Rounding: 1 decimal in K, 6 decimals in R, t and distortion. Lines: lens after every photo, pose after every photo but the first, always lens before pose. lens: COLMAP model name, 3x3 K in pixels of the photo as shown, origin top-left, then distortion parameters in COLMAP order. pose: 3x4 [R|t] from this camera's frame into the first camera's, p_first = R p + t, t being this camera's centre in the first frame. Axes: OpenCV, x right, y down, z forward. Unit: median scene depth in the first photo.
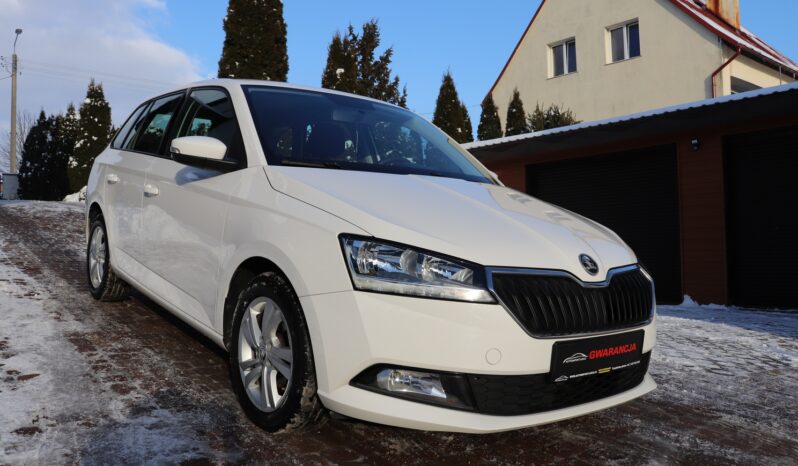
lens RADIAL K [[661.7, 0, 388.7], [0, 661.7, 234.5], [0, 0, 1]] dist [-0.175820, 0.153295]
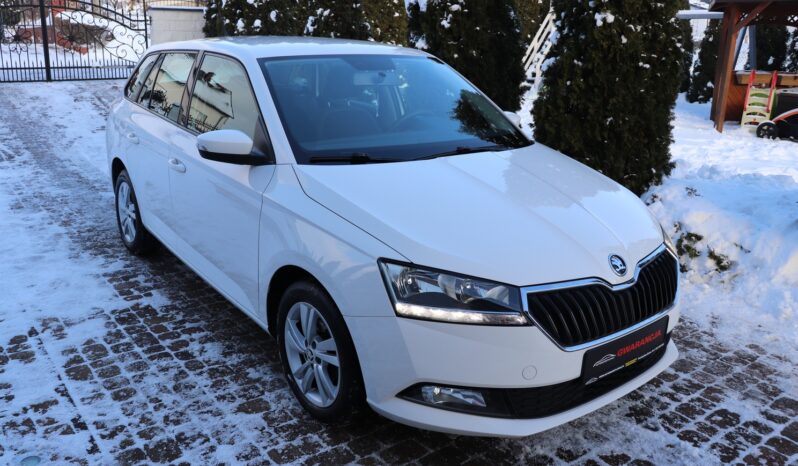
lens RADIAL K [[661.7, 0, 388.7], [0, 661.7, 234.5], [0, 0, 1]] dist [-0.175820, 0.153295]
pose [[0.998429, -0.049477, -0.026311, -0.028247], [0.054080, 0.973761, 0.221052, -0.256167], [0.014683, -0.222128, 0.974907, 0.001145]]
